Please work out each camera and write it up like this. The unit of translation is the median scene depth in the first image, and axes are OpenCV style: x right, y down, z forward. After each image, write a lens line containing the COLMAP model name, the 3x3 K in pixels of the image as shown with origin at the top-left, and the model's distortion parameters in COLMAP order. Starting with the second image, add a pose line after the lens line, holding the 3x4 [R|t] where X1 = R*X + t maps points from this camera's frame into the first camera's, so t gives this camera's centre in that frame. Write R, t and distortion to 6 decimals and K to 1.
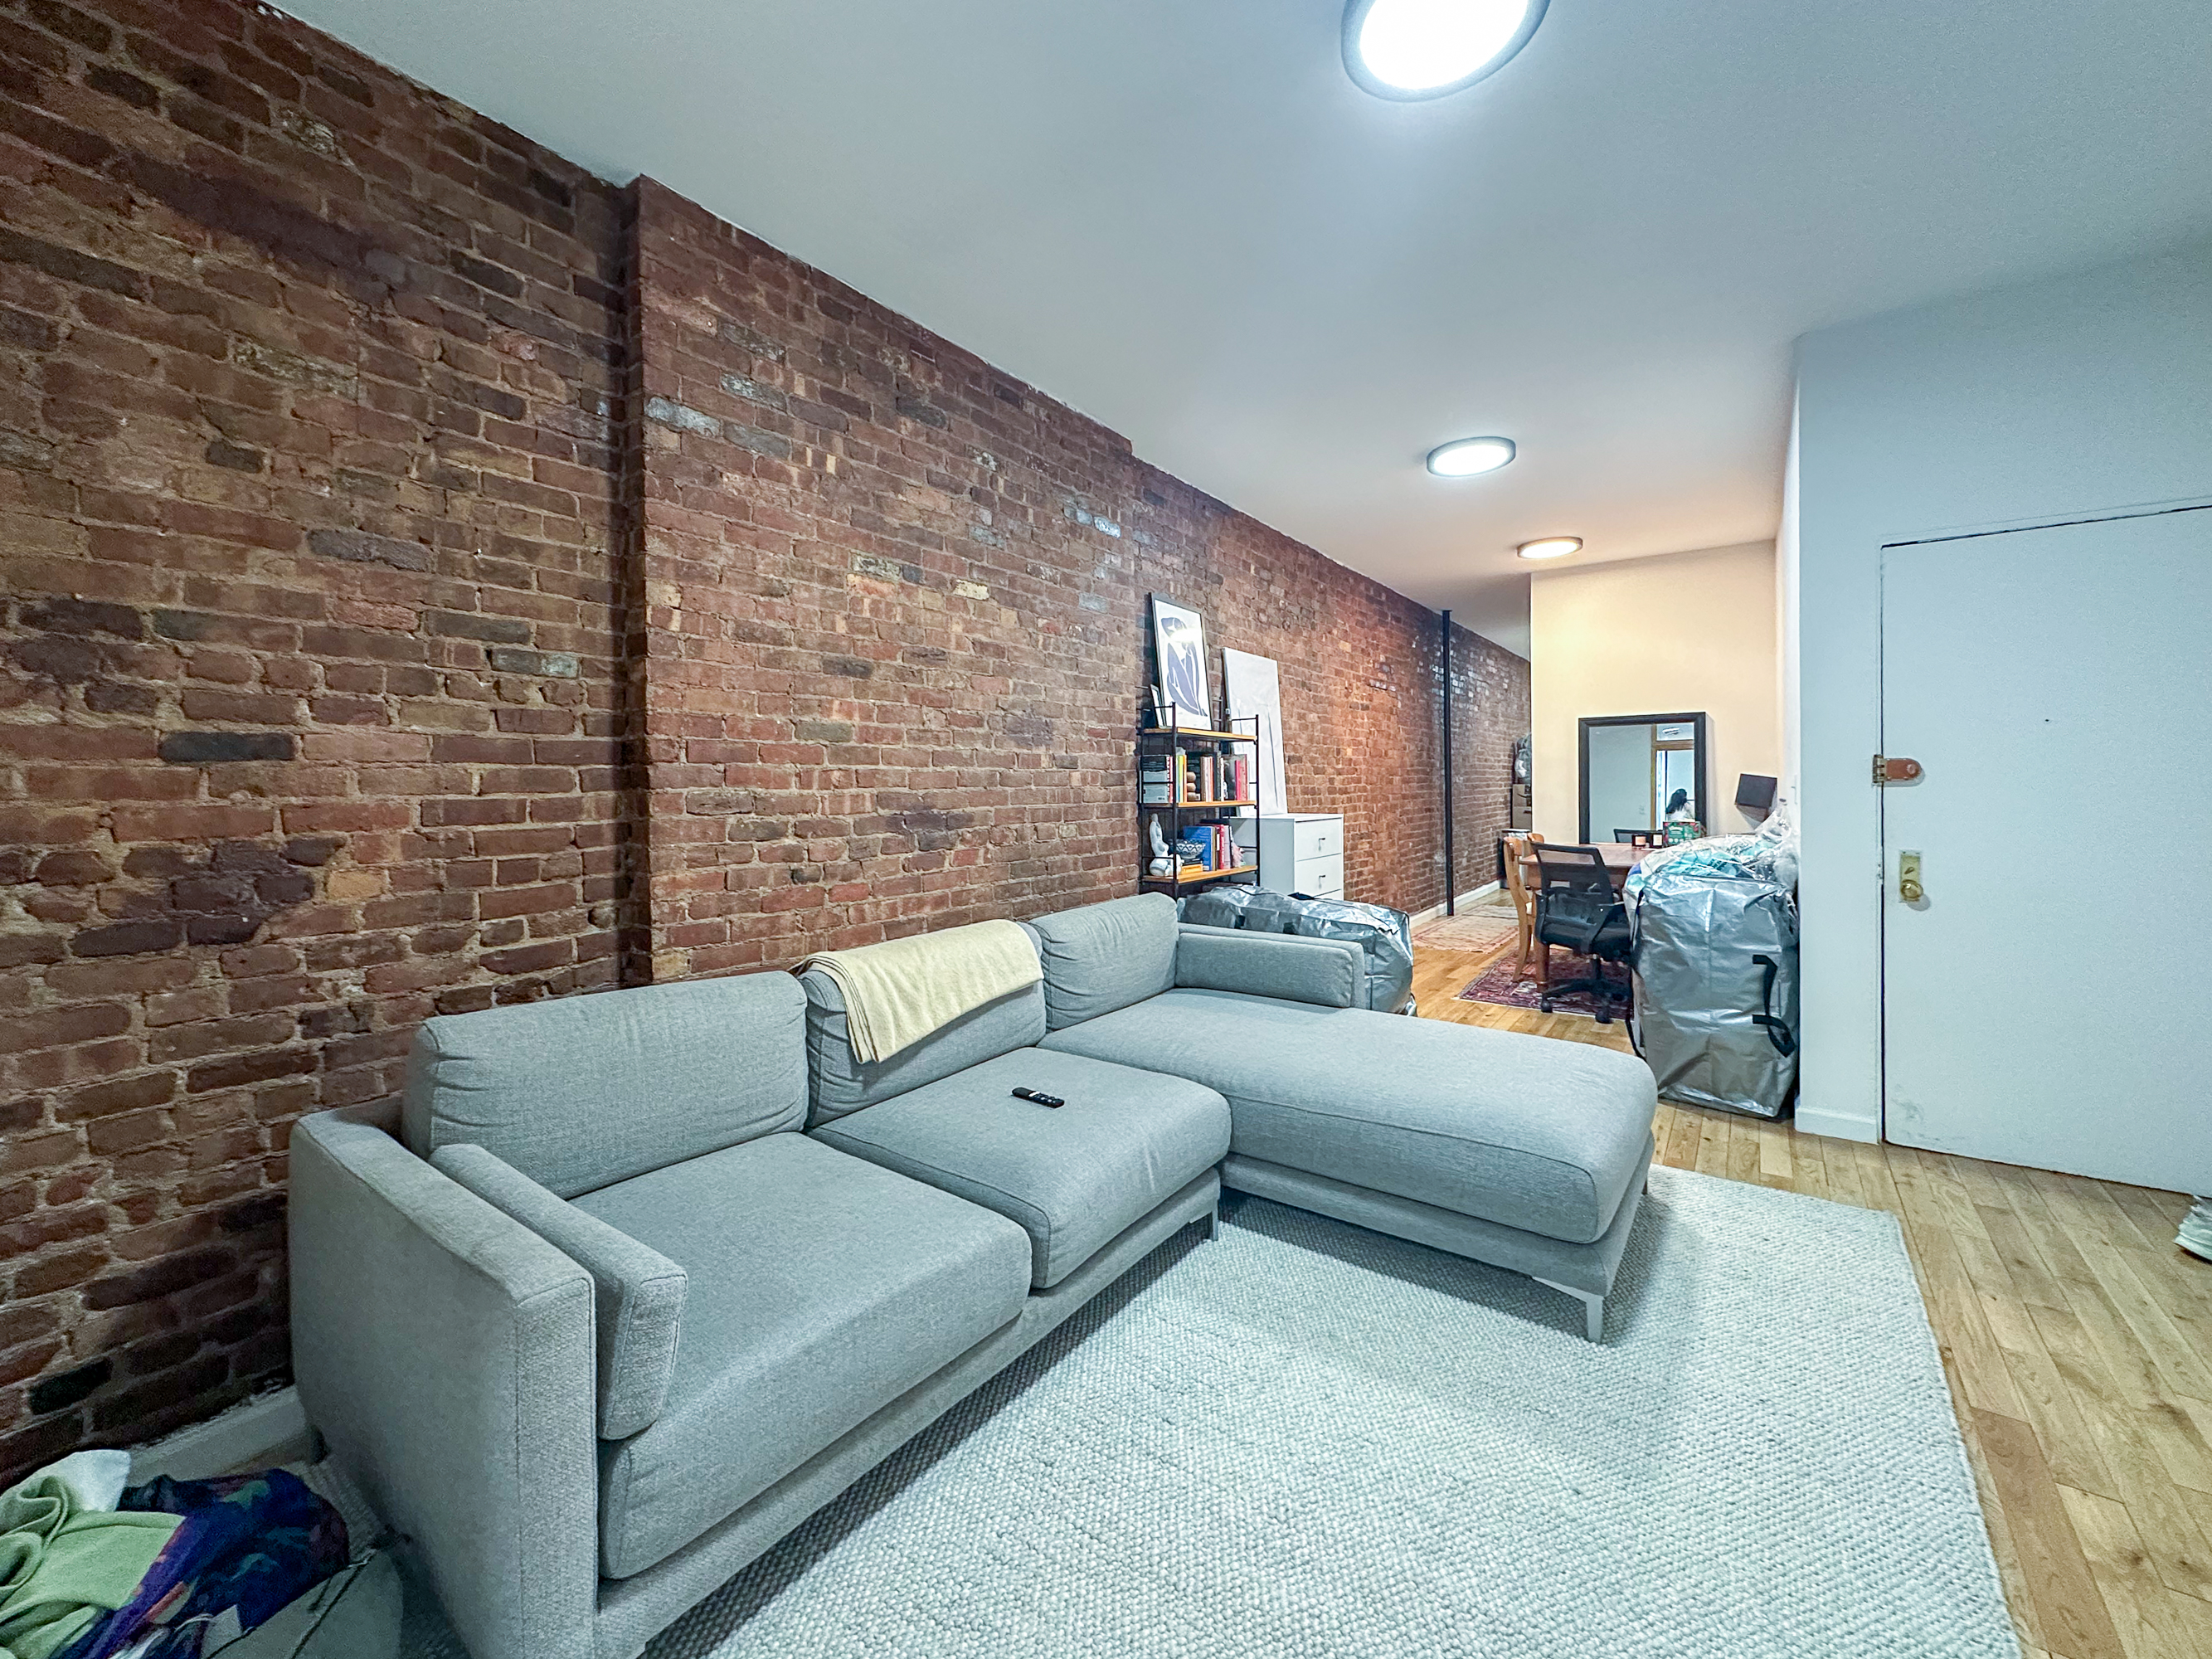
lens RADIAL K [[892.3, 0, 1095.3], [0, 892.3, 796.8], [0, 0, 1]] dist [-0.000308, -0.000019]
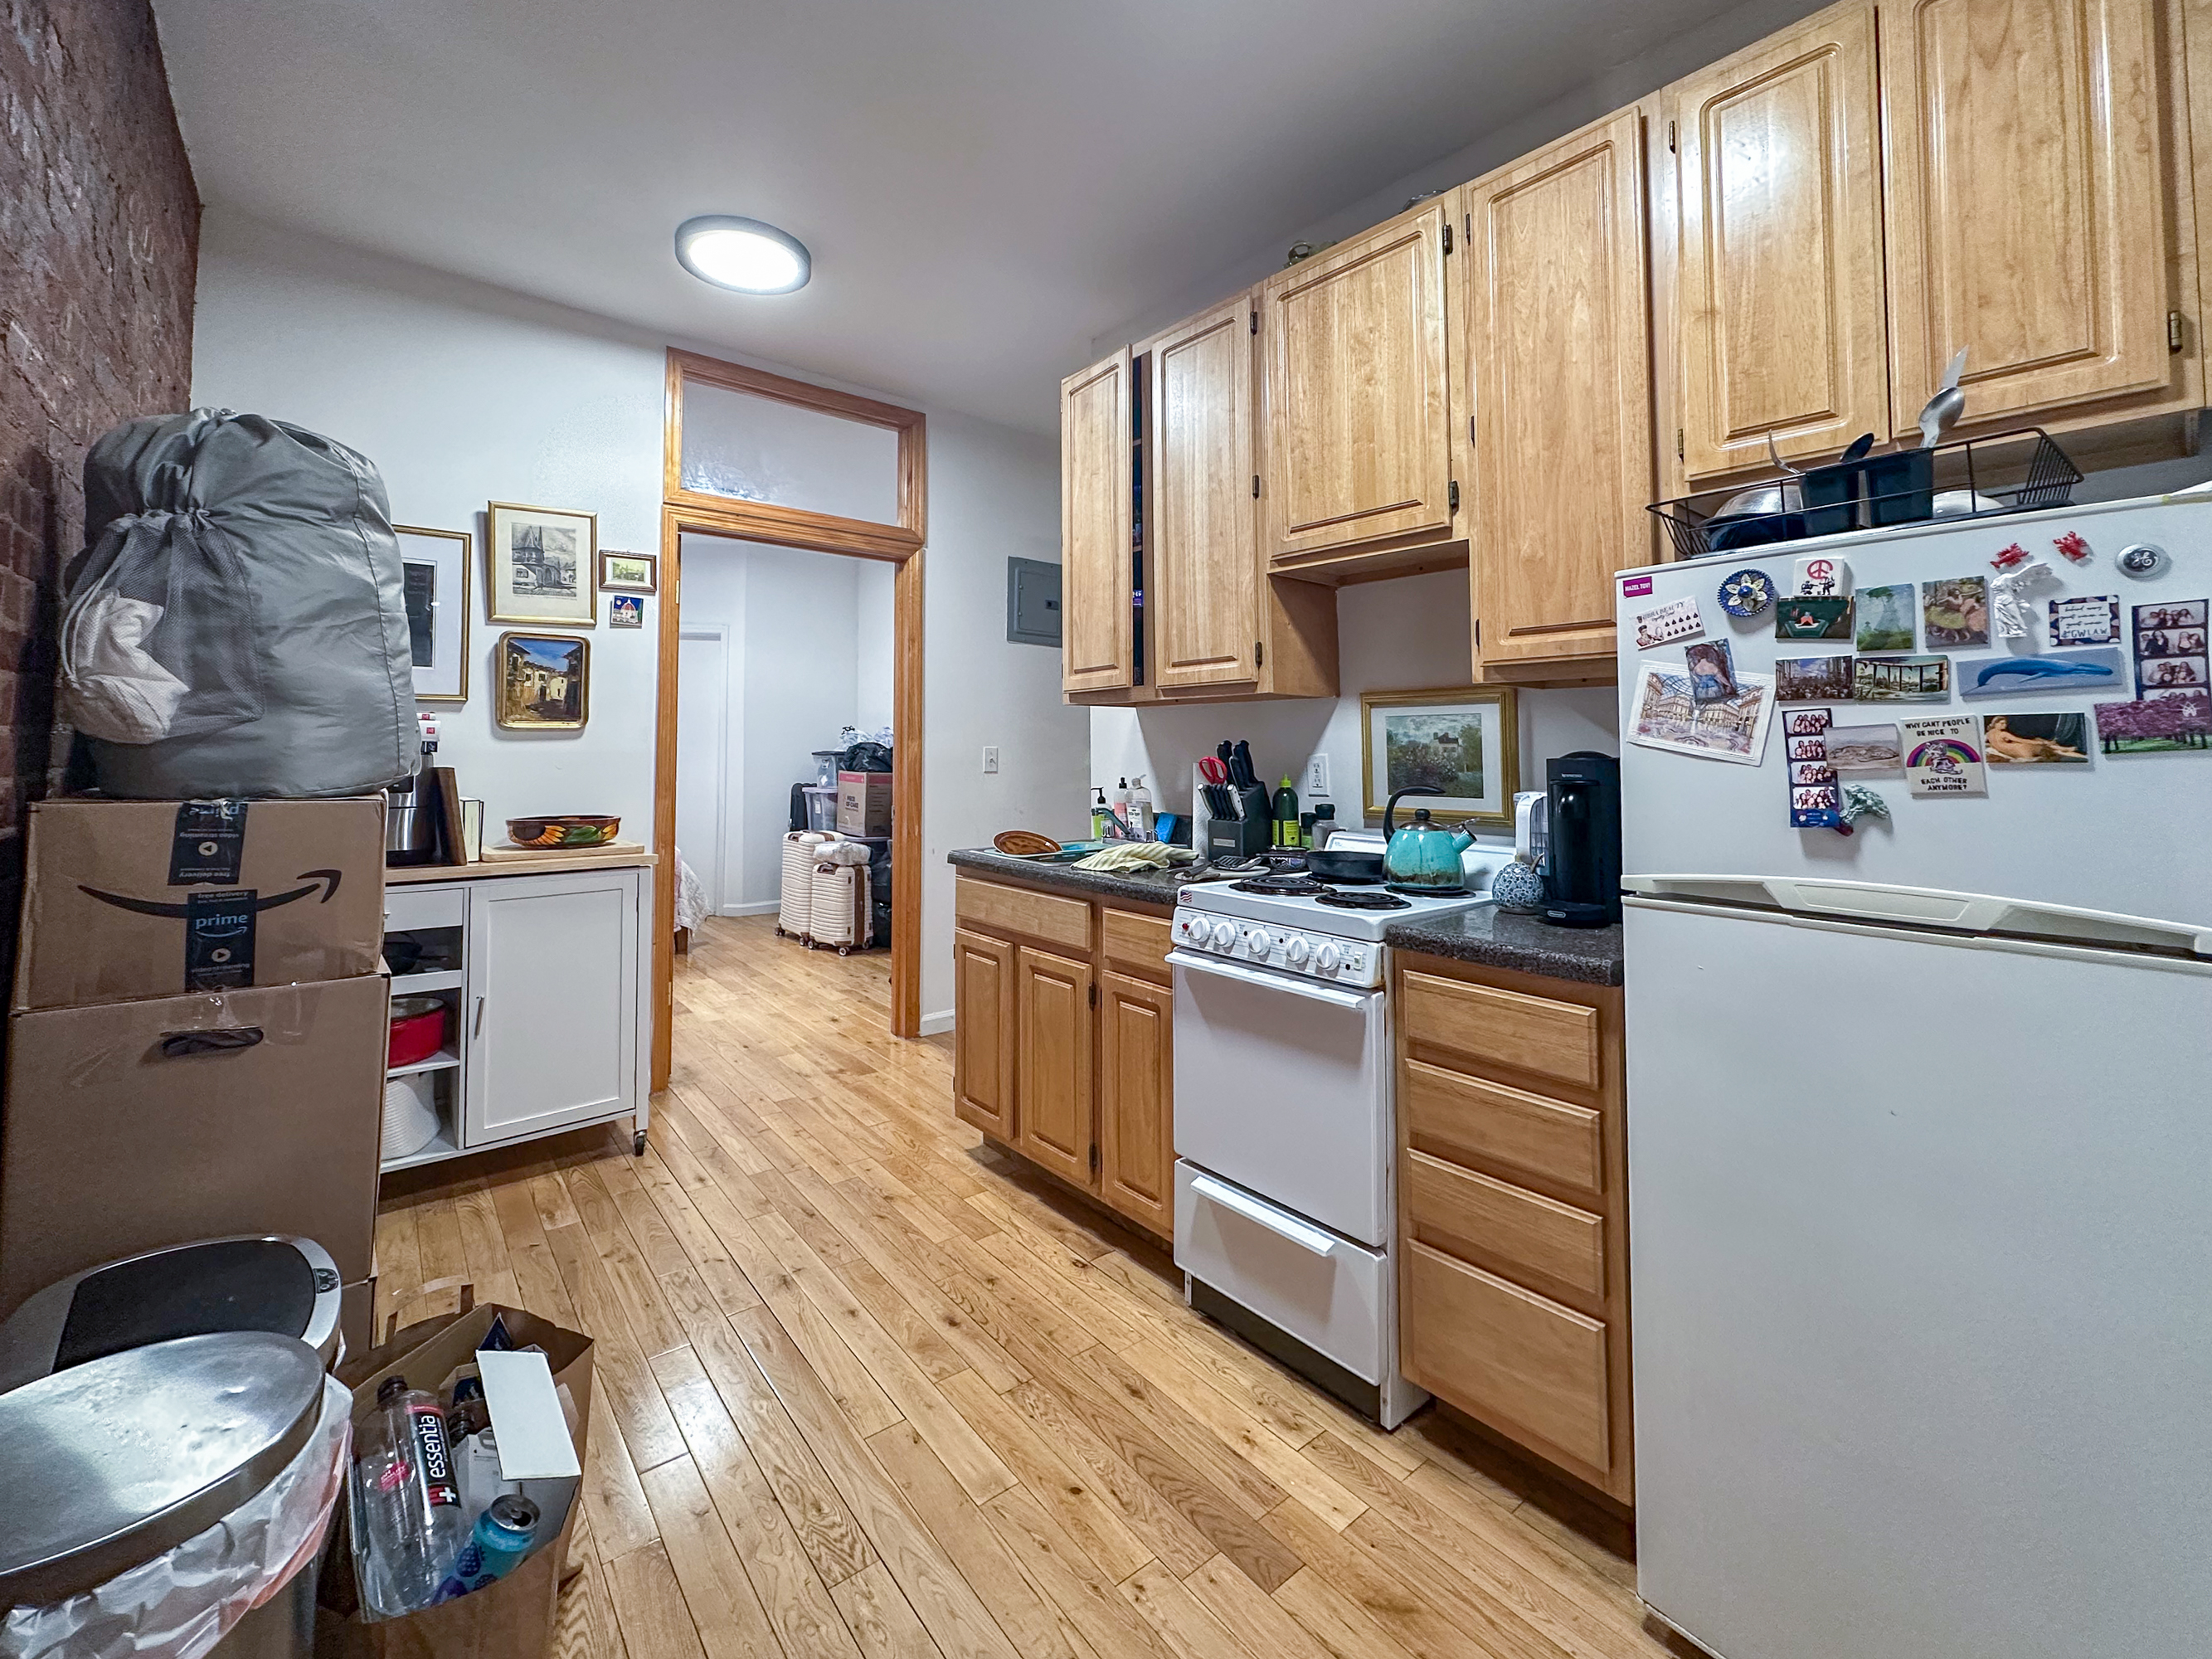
lens RADIAL K [[900.6, 0, 1099.7], [0, 900.6, 710.9], [0, 0, 1]] dist [0.001078, 0.000178]
pose [[0.227689, 0.052543, 0.972315, 0.607966], [0.007694, 0.998415, -0.055755, -0.028298], [-0.973703, 0.020176, 0.226924, 1.320365]]
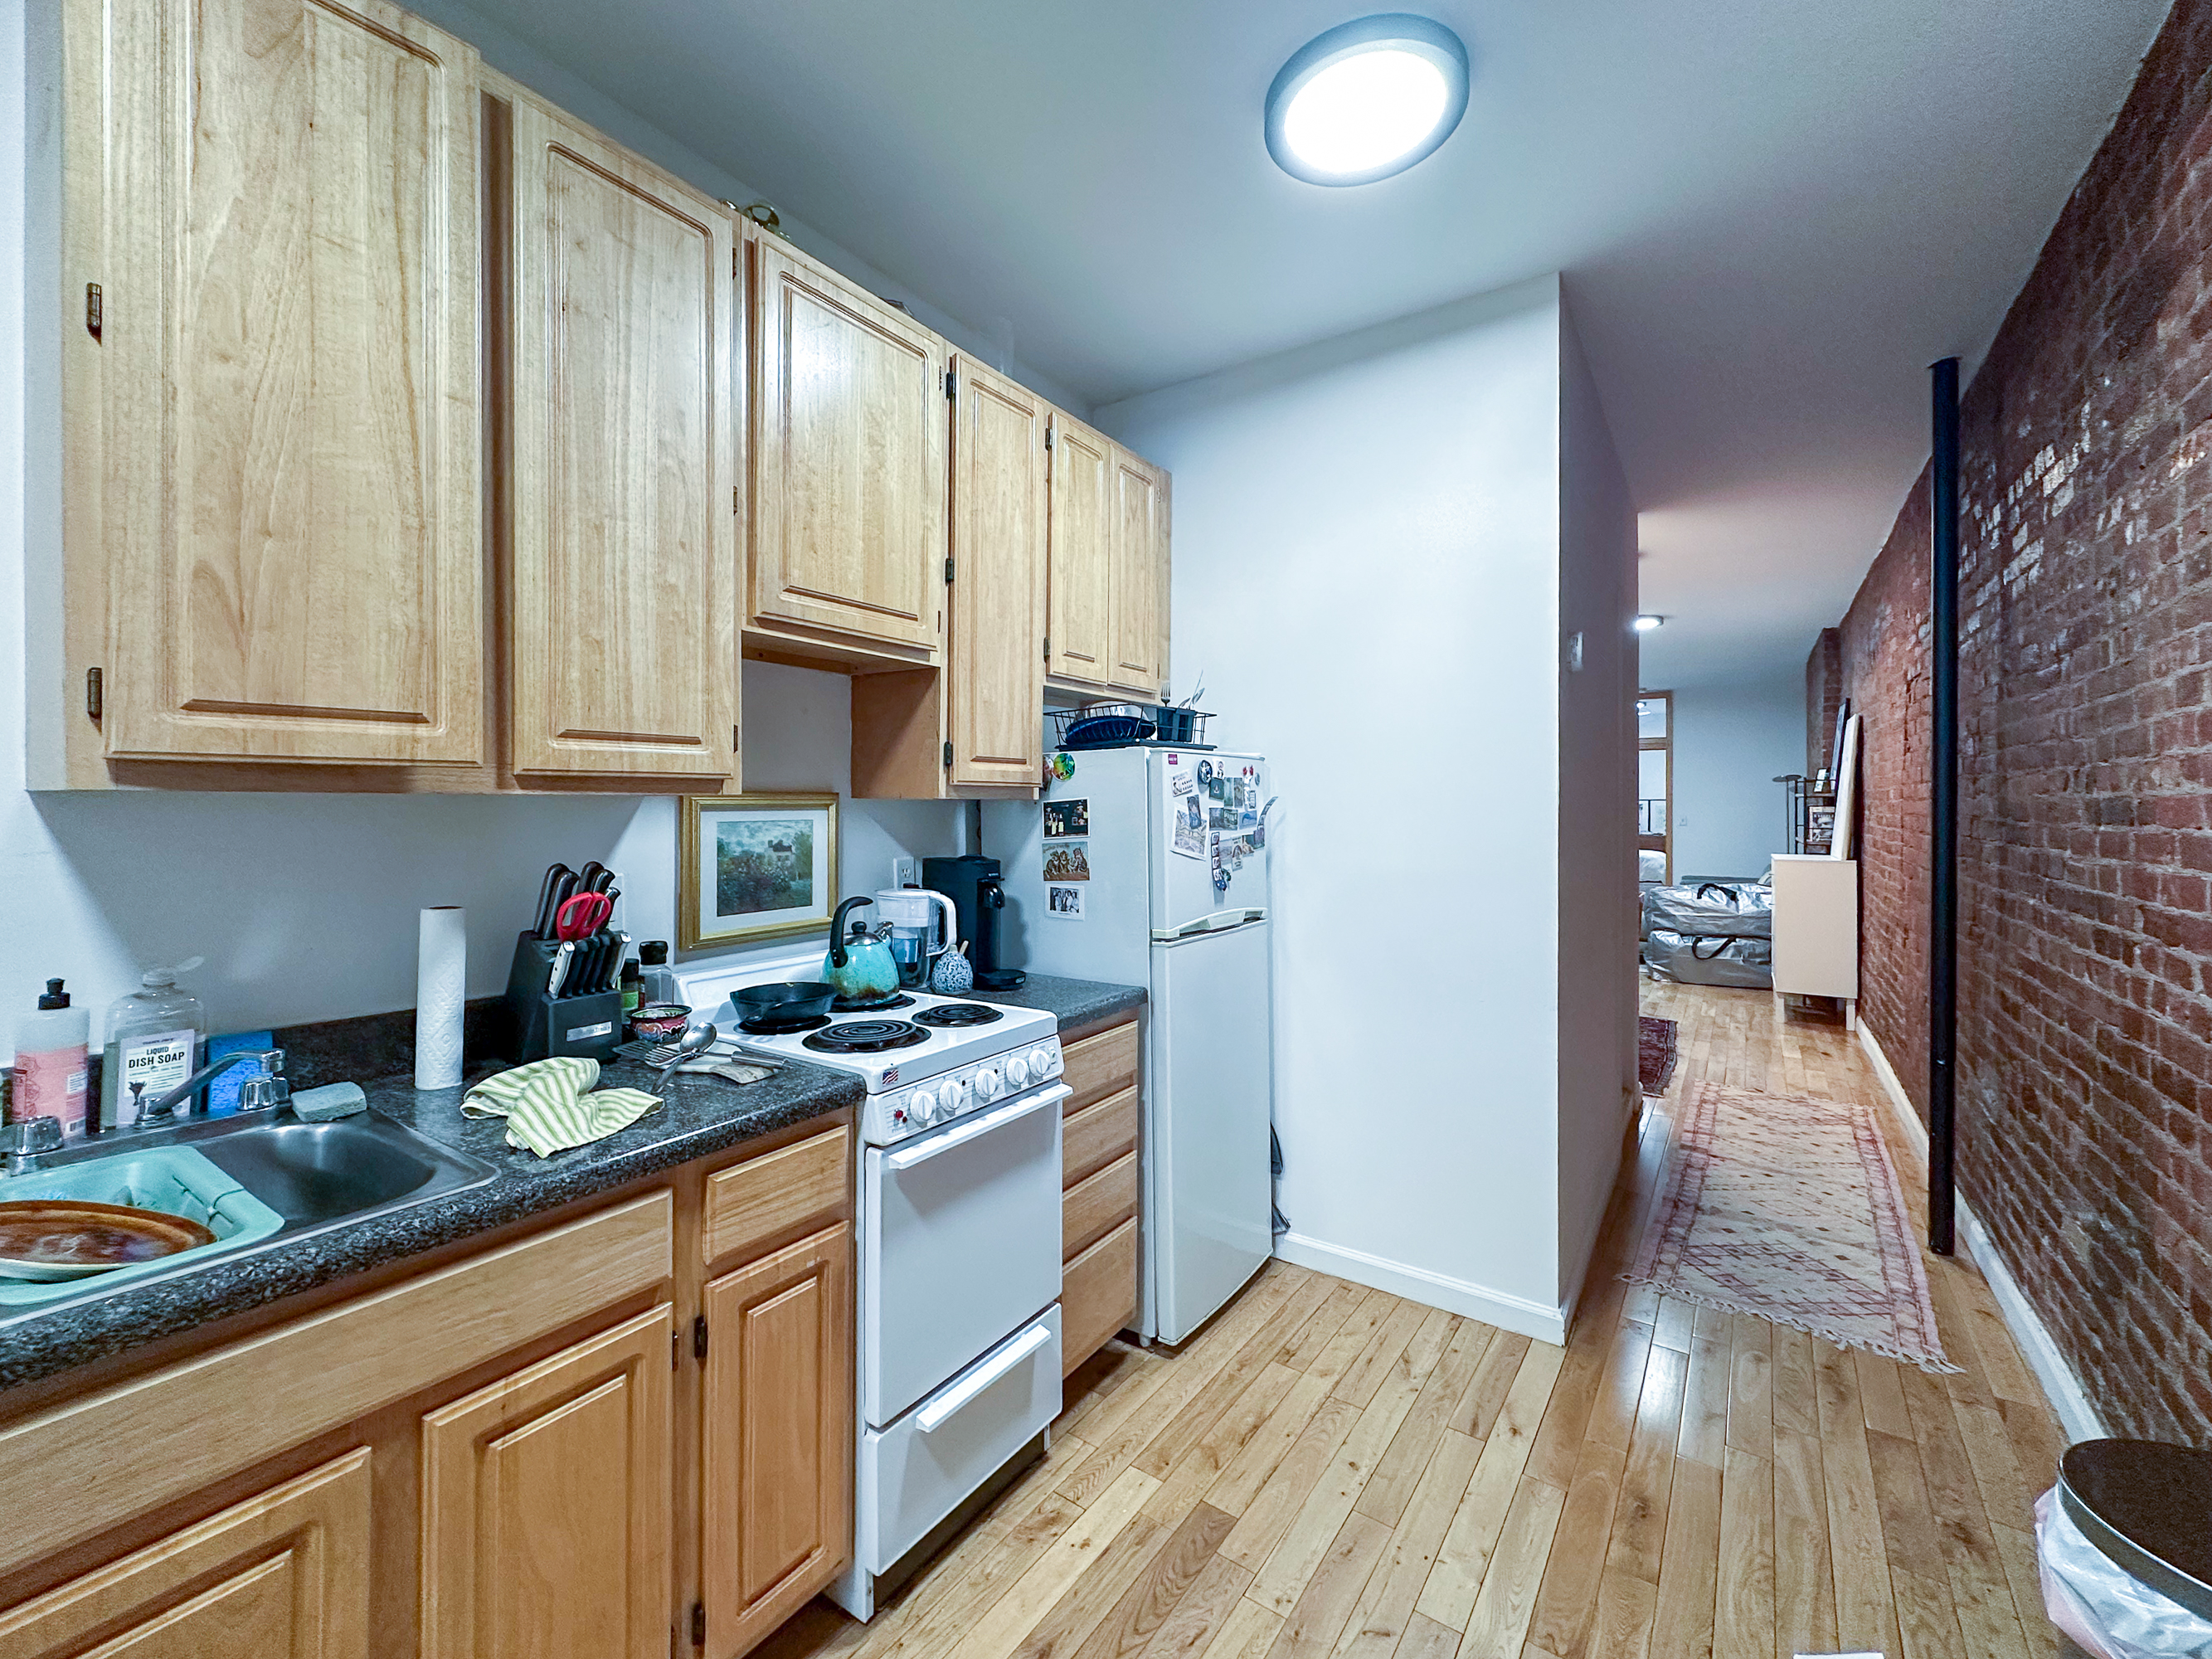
lens RADIAL K [[911.9, 0, 1109.7], [0, 911.9, 796.5], [0, 0, 1]] dist [-0.001369, -0.000133]
pose [[-0.999583, 0.008669, -0.027530, 0.861491], [0.008511, 0.999947, 0.005856, -0.054136], [0.027580, 0.005620, -0.999604, 1.591946]]
